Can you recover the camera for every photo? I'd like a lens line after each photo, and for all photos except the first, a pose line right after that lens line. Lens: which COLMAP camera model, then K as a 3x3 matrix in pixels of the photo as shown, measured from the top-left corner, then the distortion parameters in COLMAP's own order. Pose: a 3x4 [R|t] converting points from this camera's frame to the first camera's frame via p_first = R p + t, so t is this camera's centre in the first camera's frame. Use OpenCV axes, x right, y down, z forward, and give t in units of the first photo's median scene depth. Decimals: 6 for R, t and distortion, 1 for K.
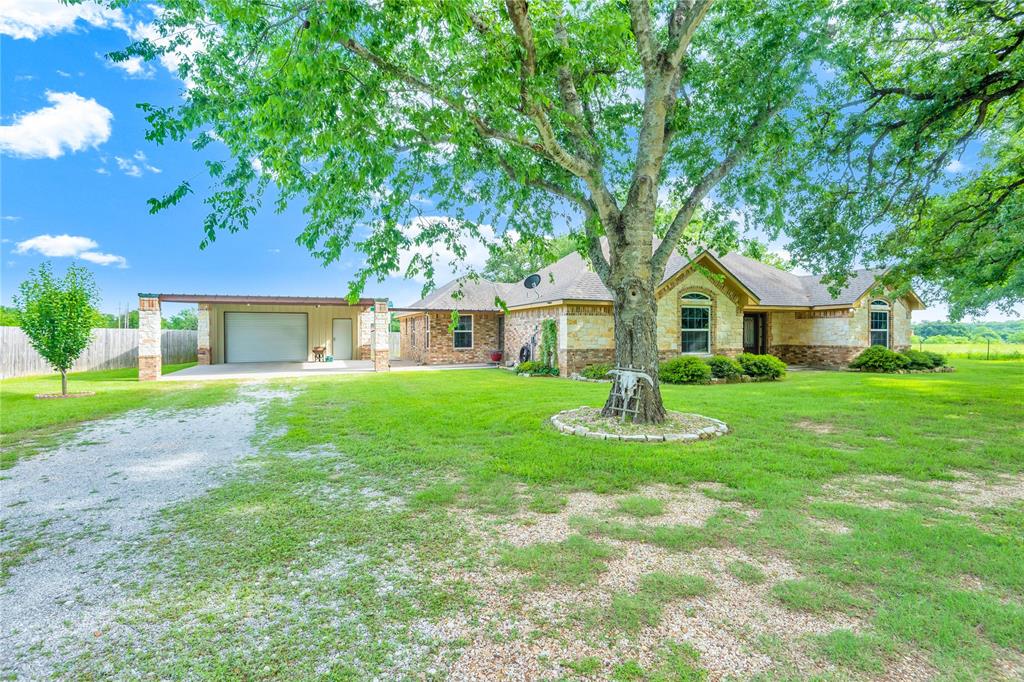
lens RADIAL K [[468.1, 0, 512.0], [0, 468.1, 341.0], [0, 0, 1]] dist [-0.001587, -0.000269]
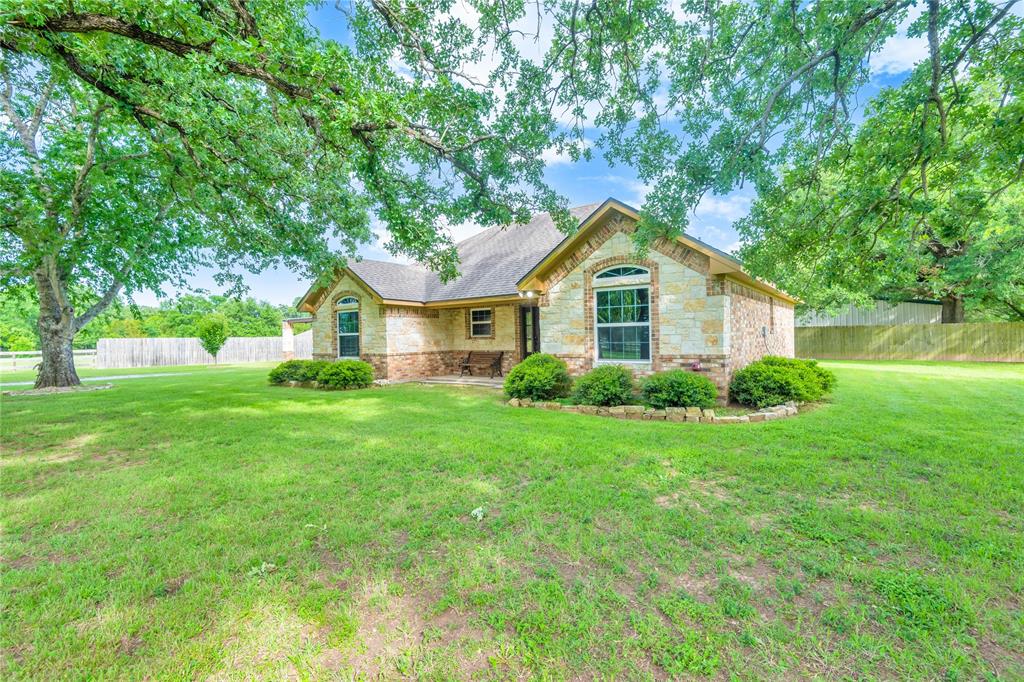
lens RADIAL K [[475.3, 0, 513.2], [0, 475.3, 332.8], [0, 0, 1]] dist [-0.002282, -0.000728]
pose [[0.529649, -0.017144, -0.848044, 1.154685], [0.008164, 0.999852, -0.015115, -0.007022], [0.848178, 0.001082, 0.529710, 0.611445]]
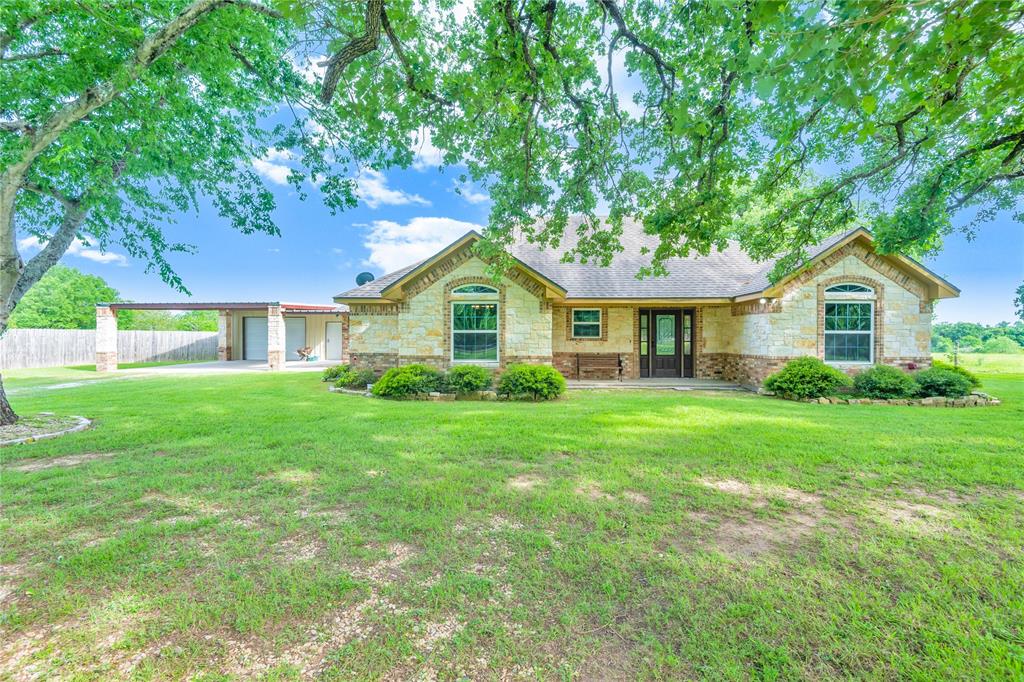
lens RADIAL K [[468.1, 0, 512.0], [0, 468.1, 341.0], [0, 0, 1]] dist [-0.001587, -0.000269]
pose [[0.911351, 0.007978, -0.411552, 0.625336], [-0.010308, 0.999941, -0.003442, -0.004482], [0.411500, 0.007379, 0.911380, 0.240844]]
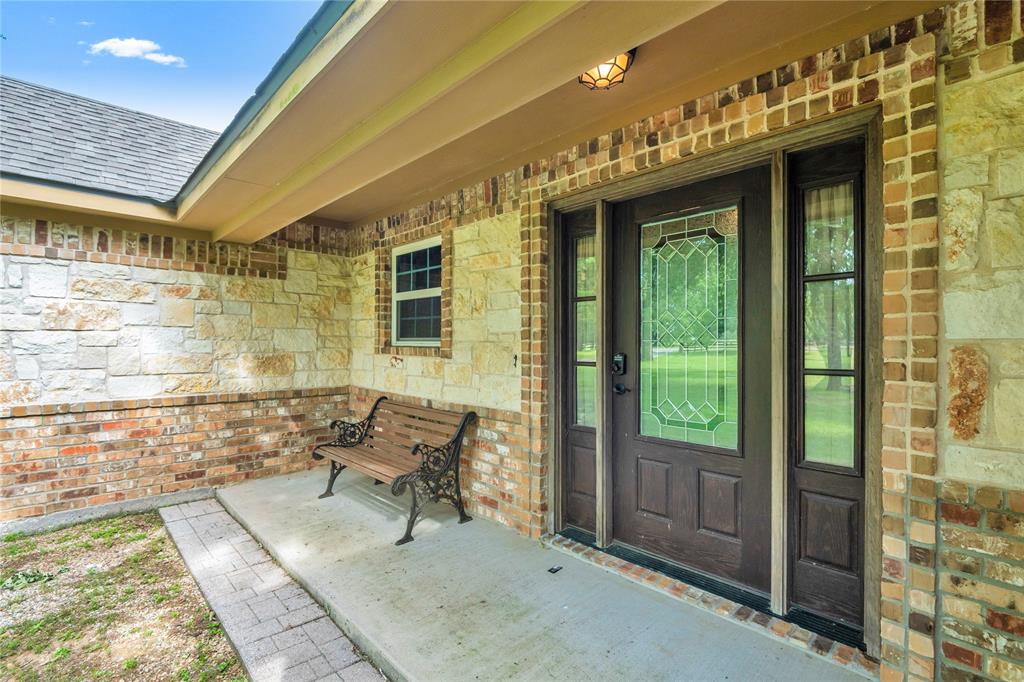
lens RADIAL K [[468.1, 0, 512.0], [0, 468.1, 341.0], [0, 0, 1]] dist [-0.001587, -0.000269]
pose [[0.377868, 0.000089, -0.925859, 0.644472], [-0.016185, 0.999848, -0.006510, -0.014697], [0.925718, 0.017445, 0.377812, 0.963335]]
